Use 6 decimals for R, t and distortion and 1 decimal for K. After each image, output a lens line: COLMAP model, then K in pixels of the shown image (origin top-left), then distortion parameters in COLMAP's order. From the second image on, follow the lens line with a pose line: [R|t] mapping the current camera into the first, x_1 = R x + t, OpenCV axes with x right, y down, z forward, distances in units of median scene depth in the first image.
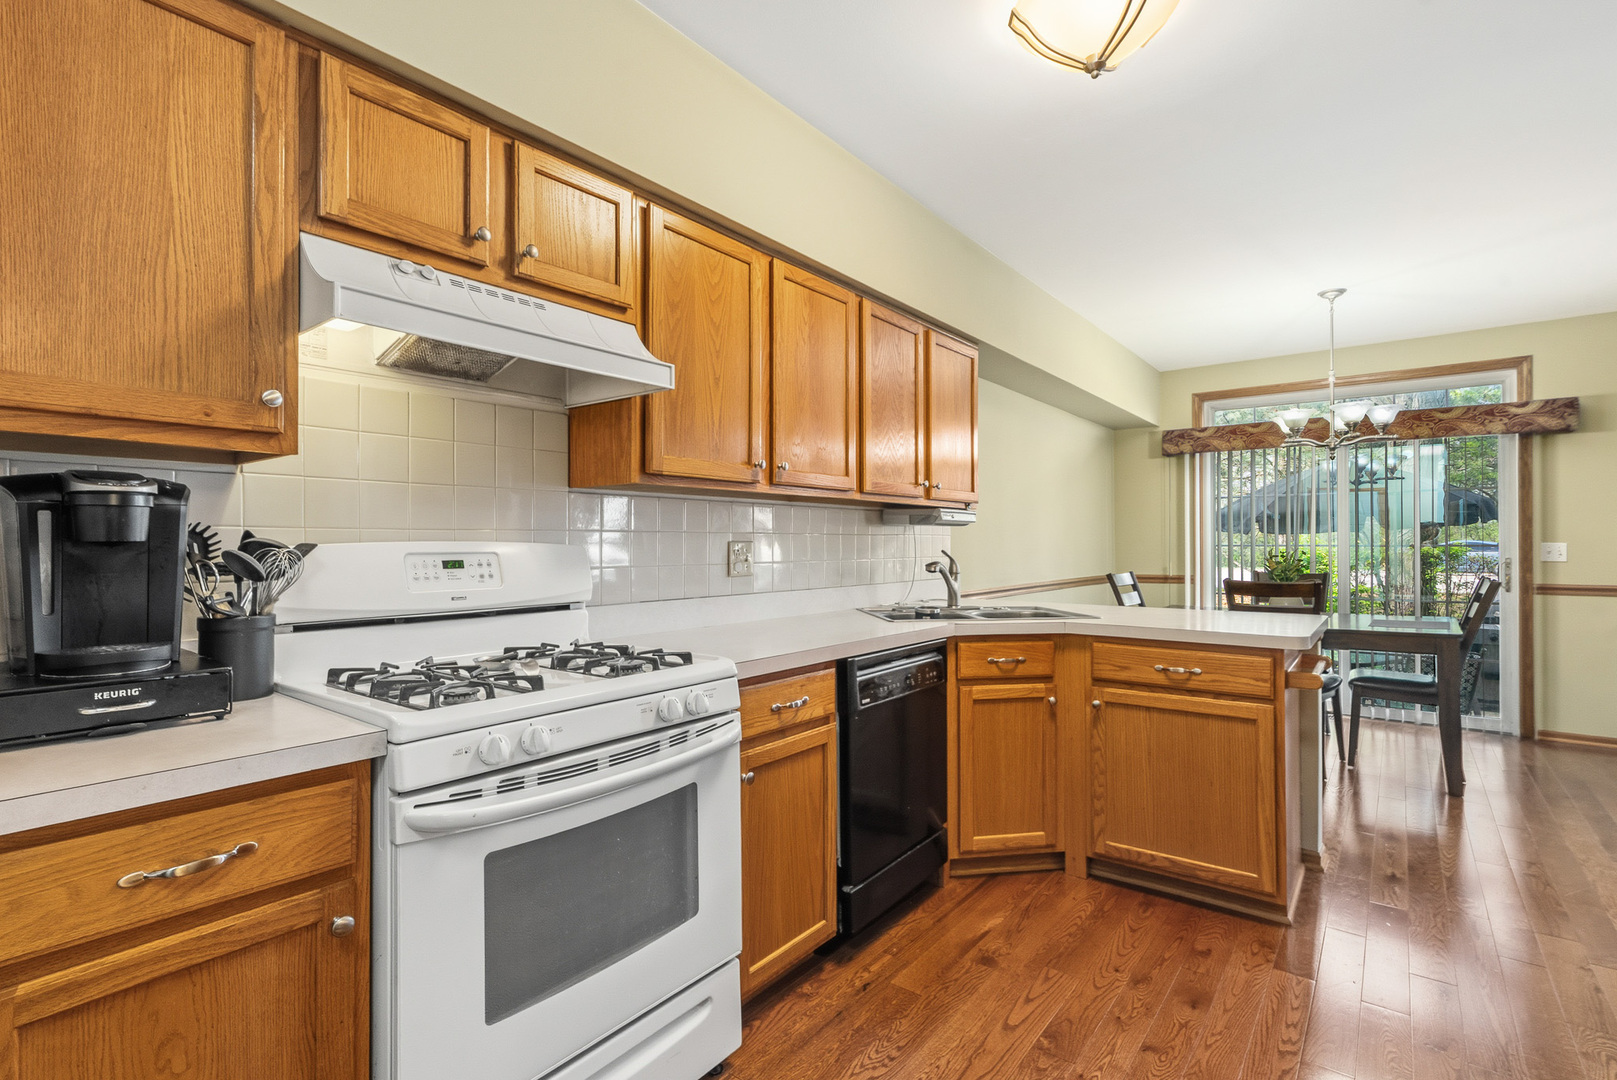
lens RADIAL K [[785.3, 0, 808.5], [0, 785.3, 540.0], [0, 0, 1]] dist [0.002370, 0.000095]
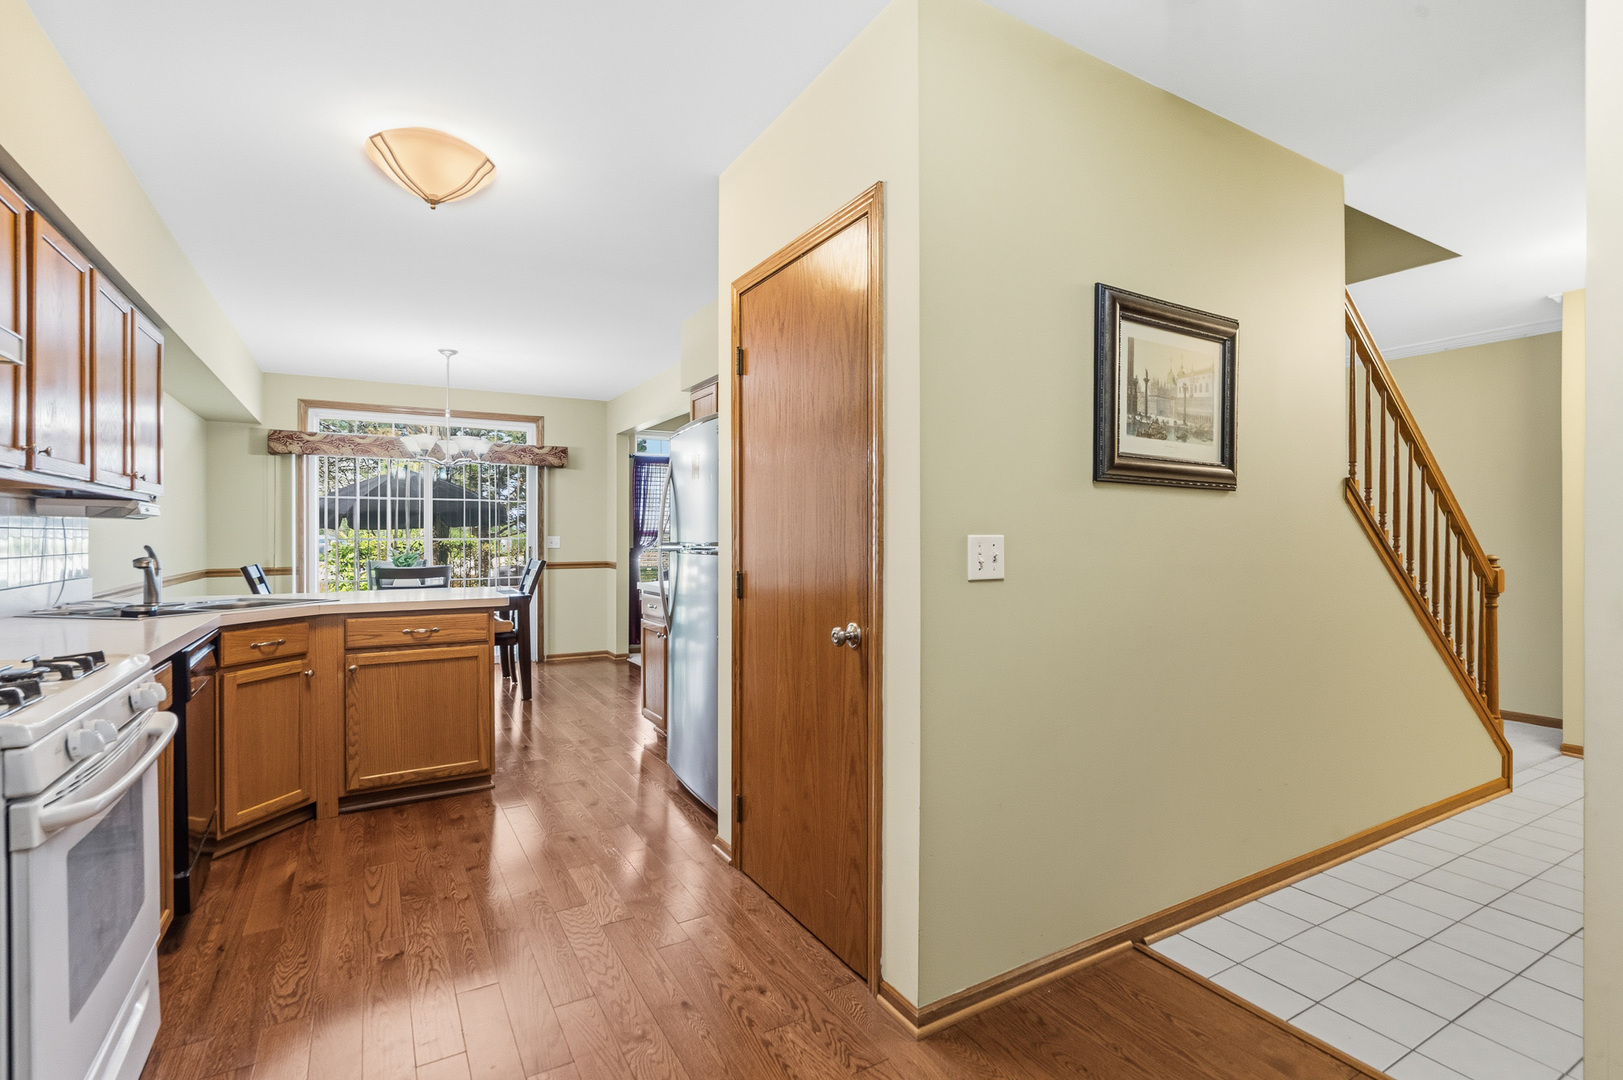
lens RADIAL K [[756.6, 0, 811.5], [0, 756.6, 540.0], [0, 0, 1]] dist [-0.002037, -0.000337]
pose [[0.381650, -0.005704, 0.924289, -0.433730], [-0.002292, 0.999972, 0.007117, -0.001503], [-0.924304, -0.004835, 0.381626, -0.107902]]
